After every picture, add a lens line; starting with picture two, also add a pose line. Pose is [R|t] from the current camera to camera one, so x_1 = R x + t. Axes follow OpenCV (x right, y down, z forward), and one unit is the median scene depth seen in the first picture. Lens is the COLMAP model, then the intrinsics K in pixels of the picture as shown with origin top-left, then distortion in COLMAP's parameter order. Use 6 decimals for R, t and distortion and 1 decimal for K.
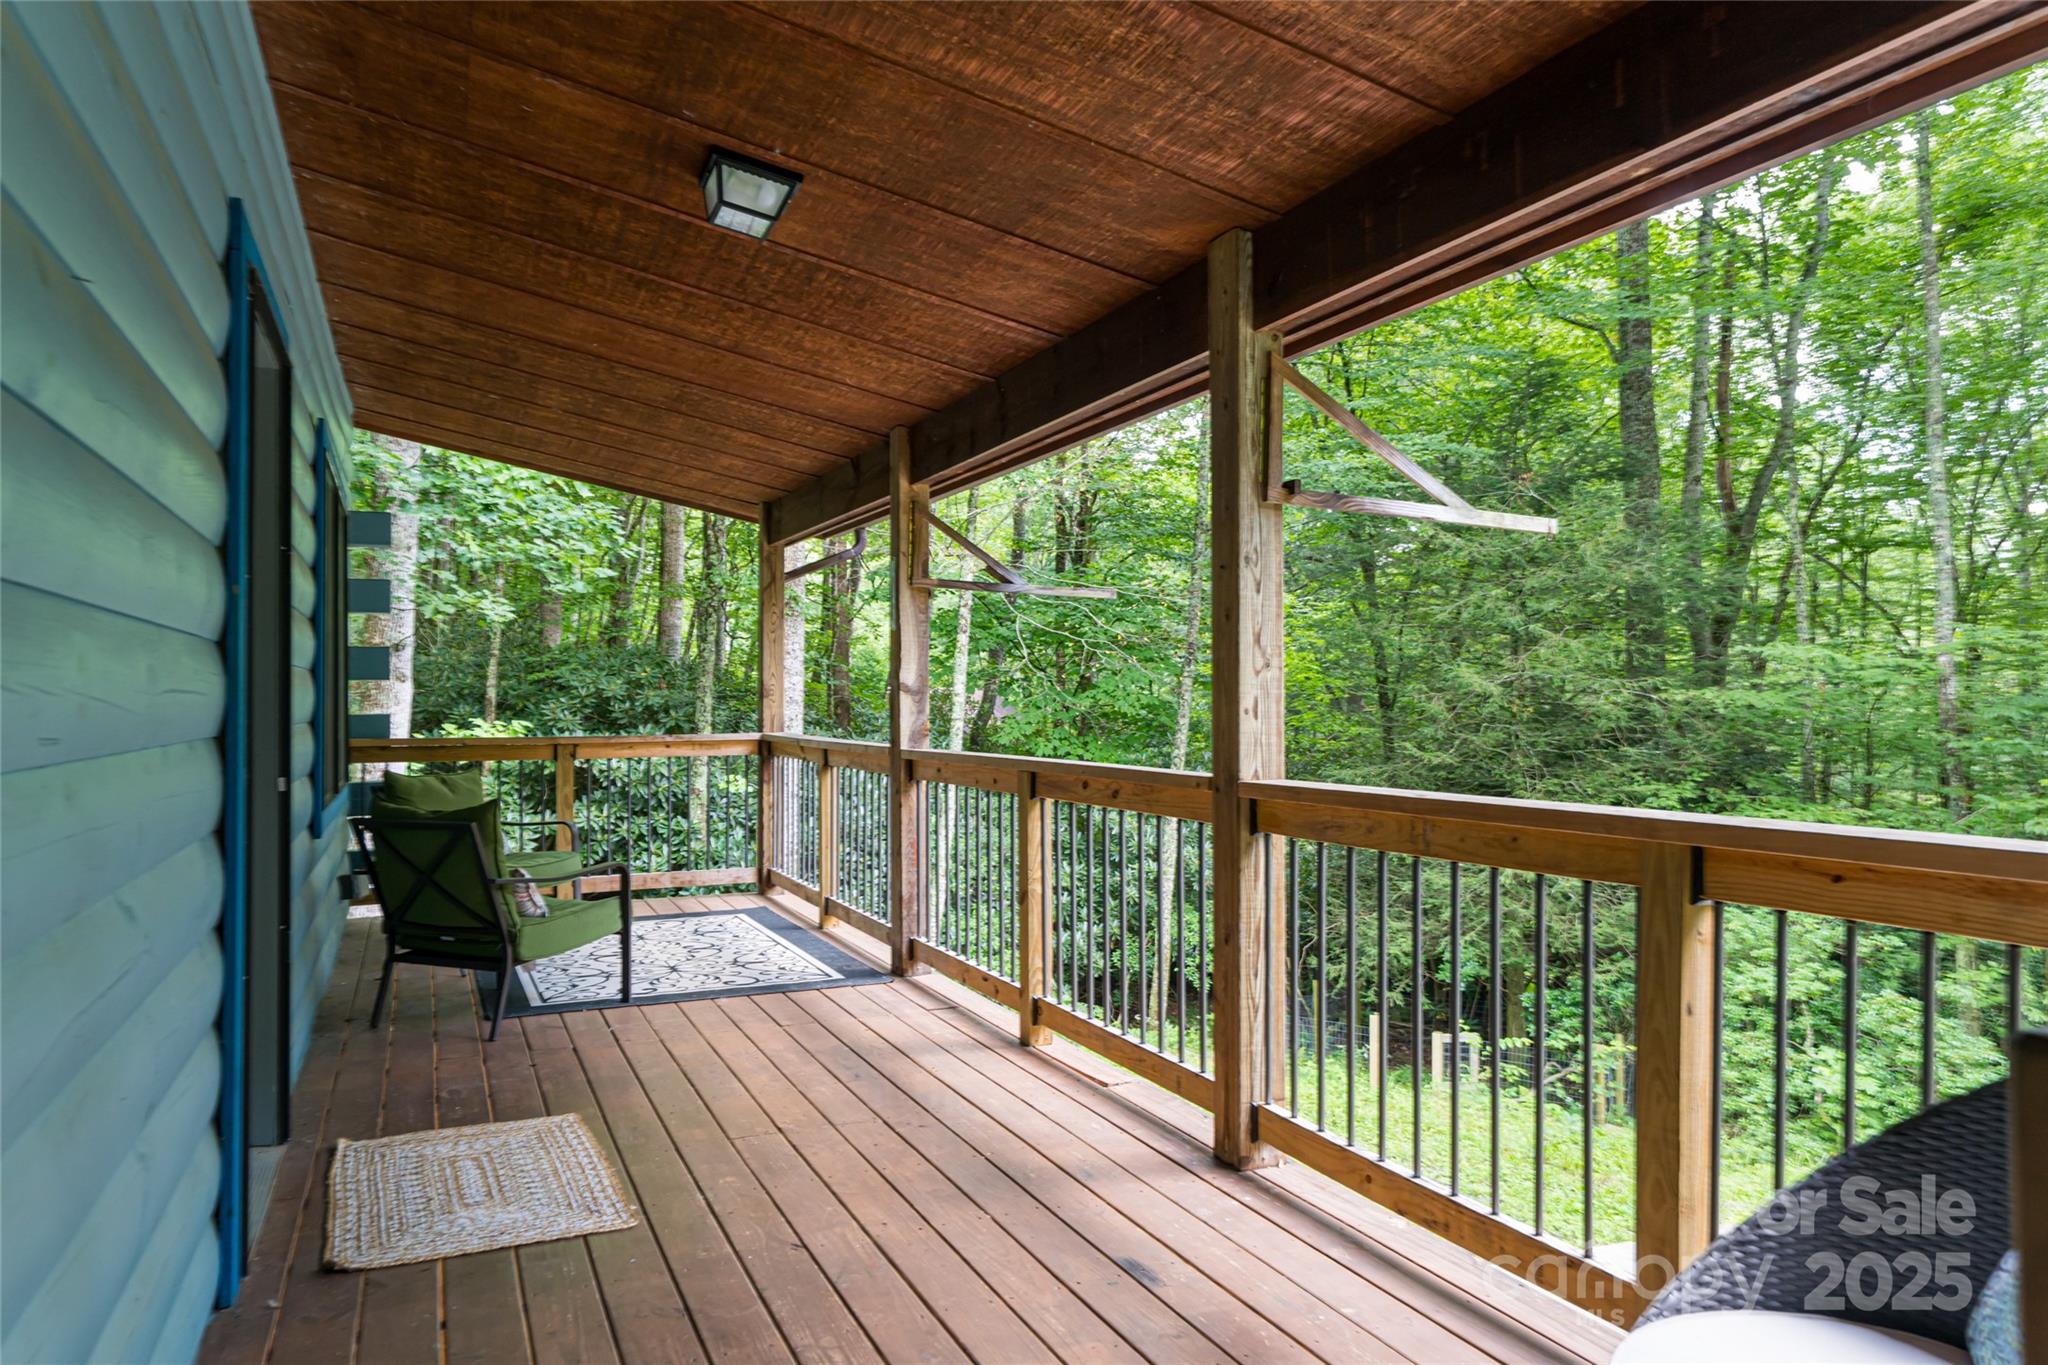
lens RADIAL K [[1392.9, 0, 1027.7], [0, 1392.9, 586.7], [0, 0, 1]] dist [-0.006251, 0.001453]
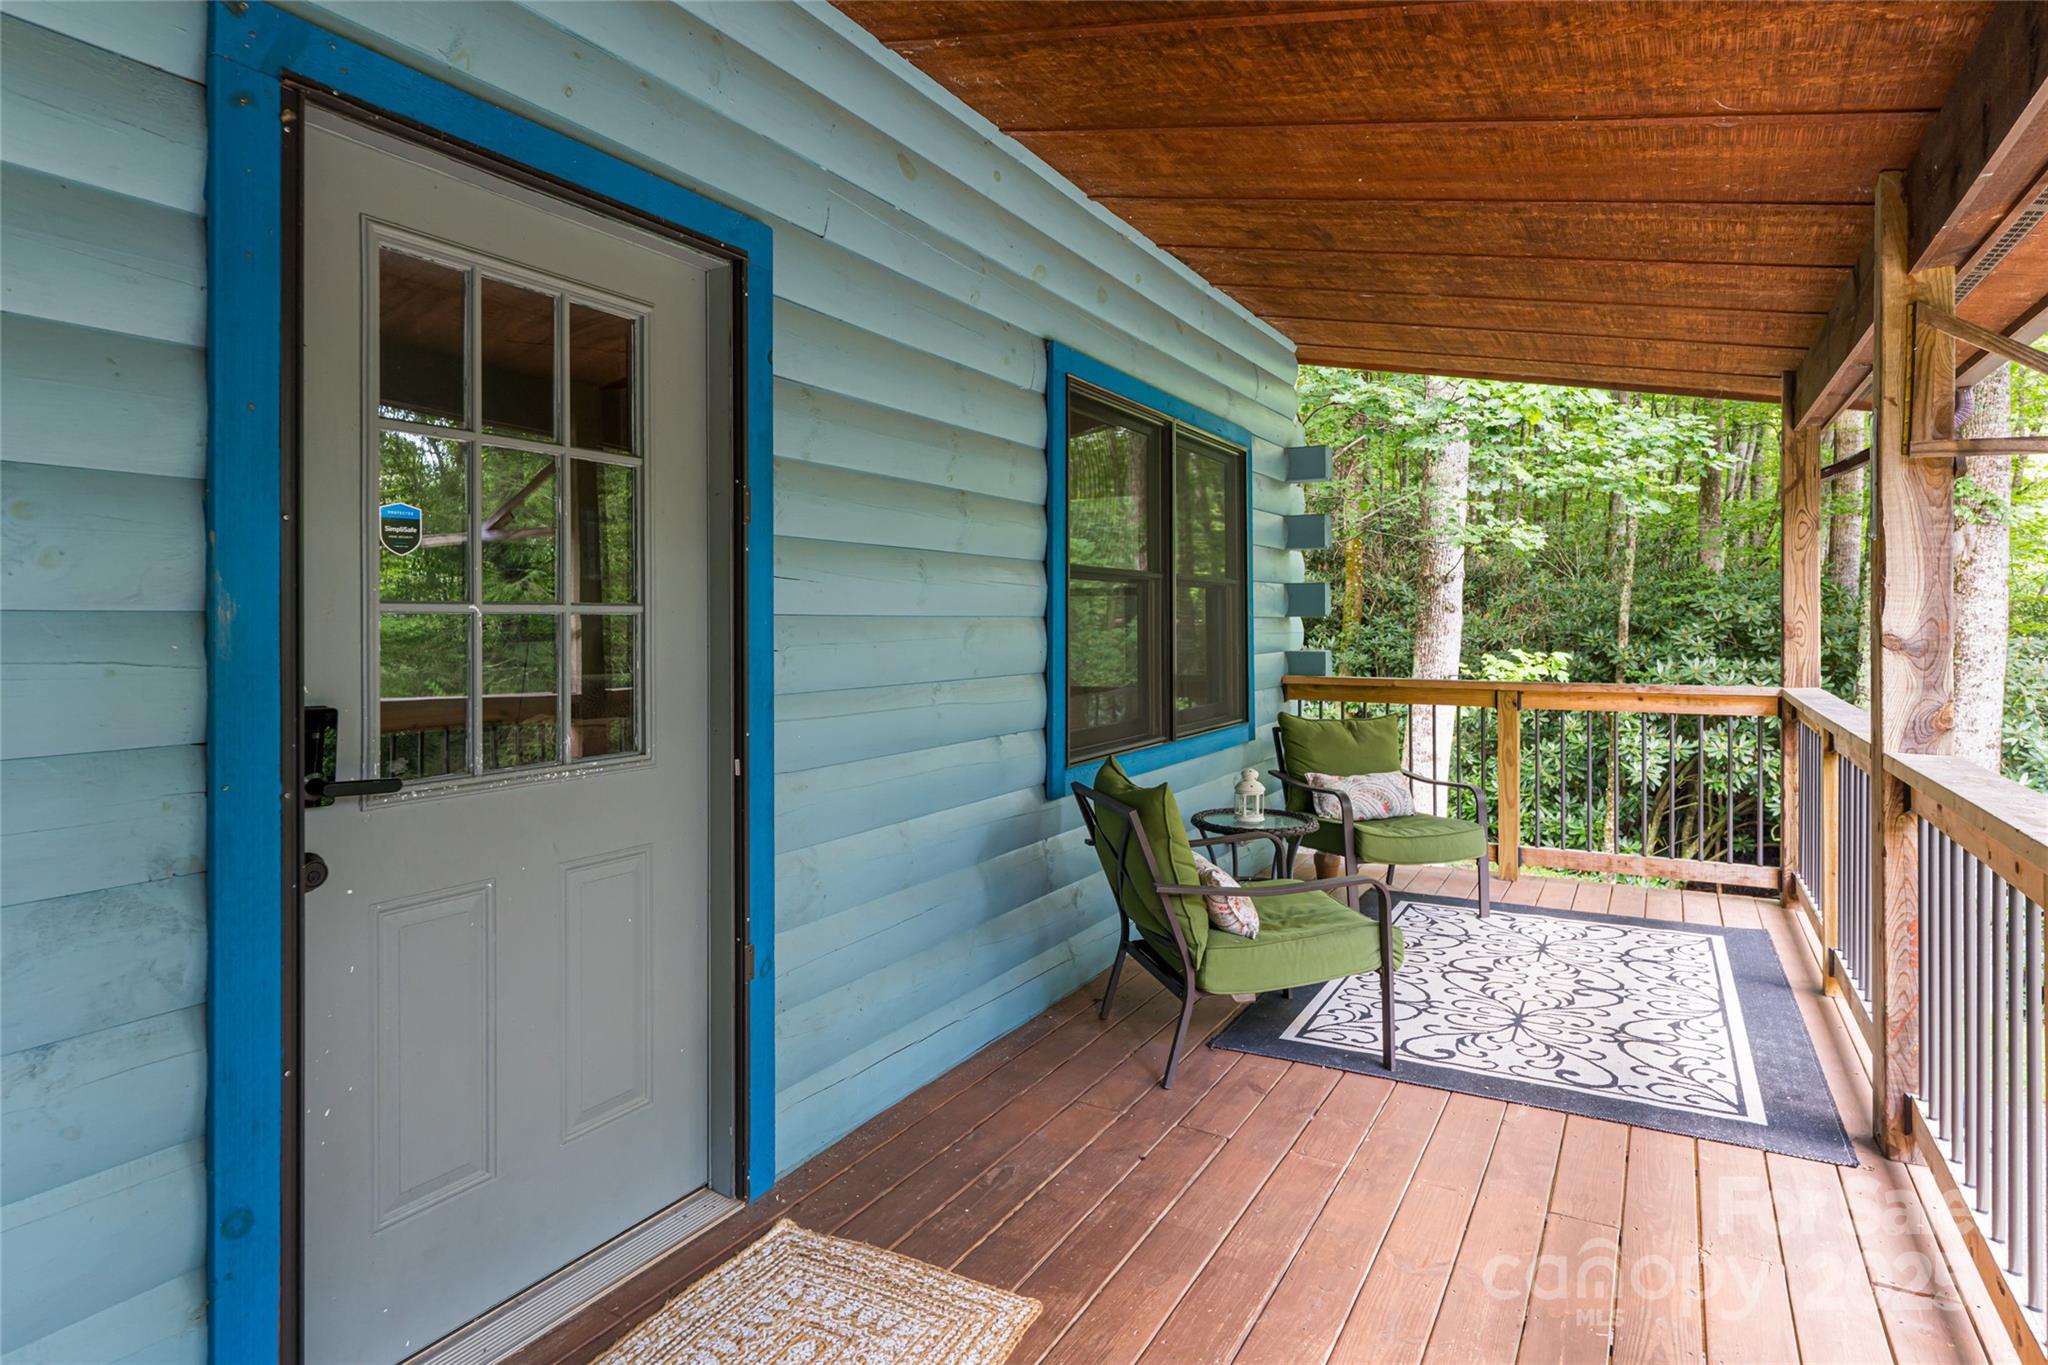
lens RADIAL K [[1135.3, 0, 1022.2], [0, 1135.3, 614.2], [0, 0, 1]] dist [0.002856, 0.000524]
pose [[0.599466, -0.000663, -0.800400, 0.038883], [0.063904, 0.996847, 0.047036, 0.010456], [0.797845, -0.079346, 0.597618, 0.265167]]
